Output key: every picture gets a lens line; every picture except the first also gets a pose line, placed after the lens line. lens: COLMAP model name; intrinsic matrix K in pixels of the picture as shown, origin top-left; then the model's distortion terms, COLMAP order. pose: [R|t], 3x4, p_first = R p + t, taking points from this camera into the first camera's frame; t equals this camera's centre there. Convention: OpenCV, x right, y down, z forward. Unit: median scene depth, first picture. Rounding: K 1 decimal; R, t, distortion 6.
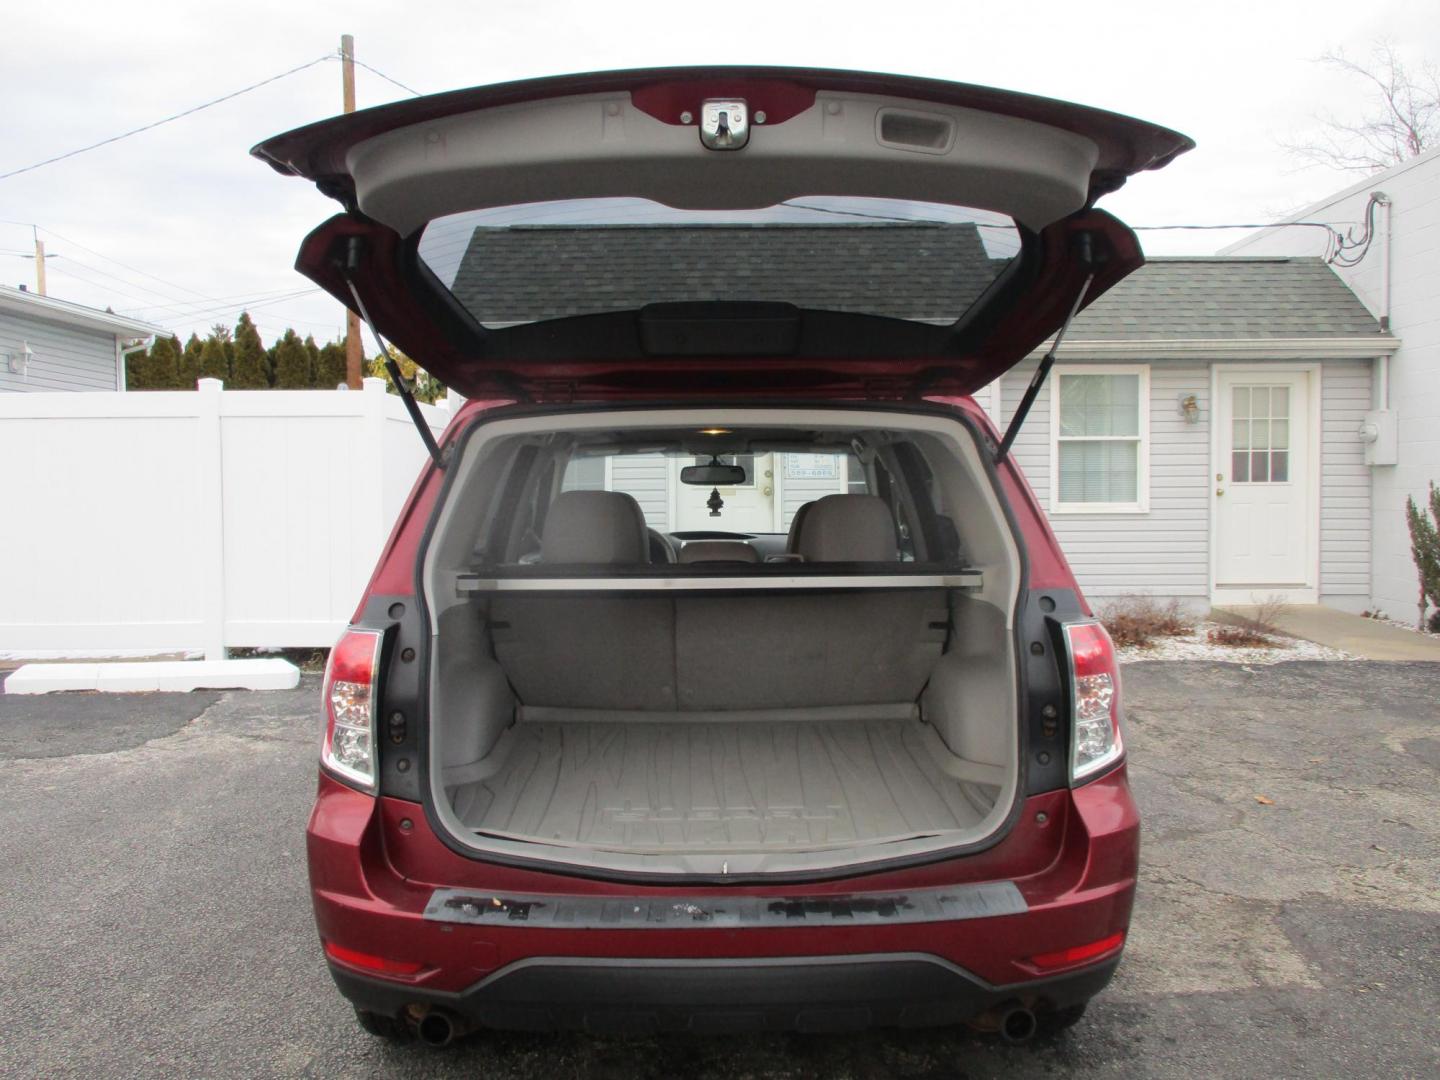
lens RADIAL K [[1187.5, 0, 719.2], [0, 1187.5, 559.8], [0, 0, 1]] dist [-0.048881, 0.009427]
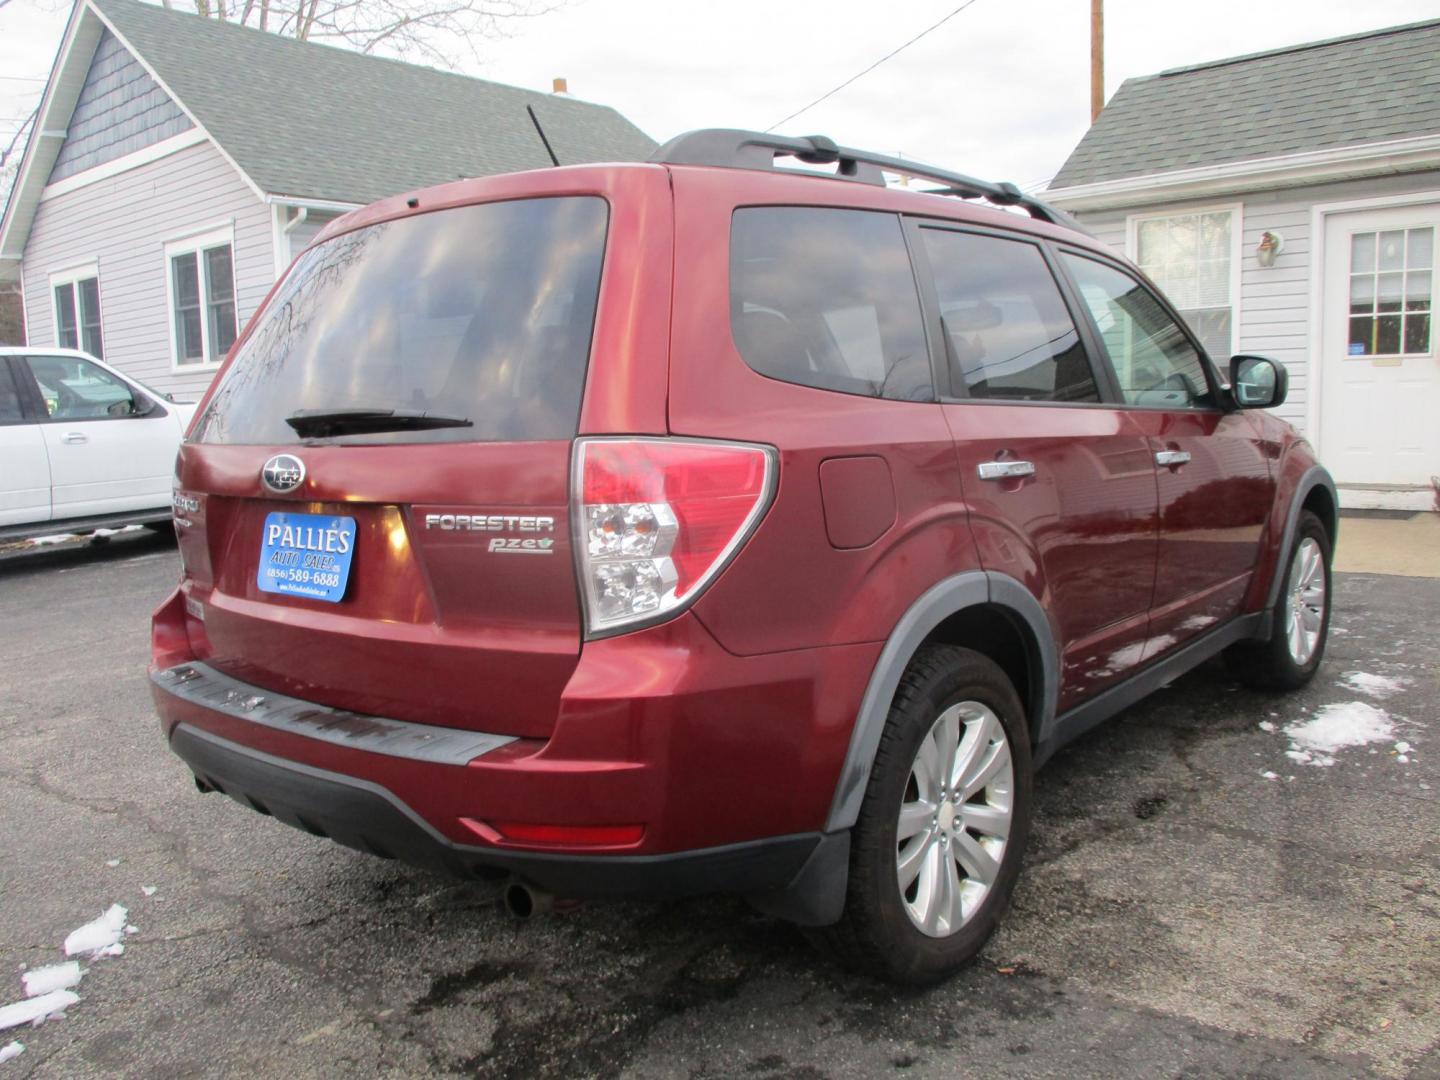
lens RADIAL K [[1196.1, 0, 717.8], [0, 1196.1, 537.5], [0, 0, 1]] dist [-0.028830, 0.002266]
pose [[0.756710, 0.057898, -0.651182, 0.502770], [-0.015947, 0.997409, 0.070151, 0.034673], [0.653557, -0.042700, 0.755672, 0.242714]]
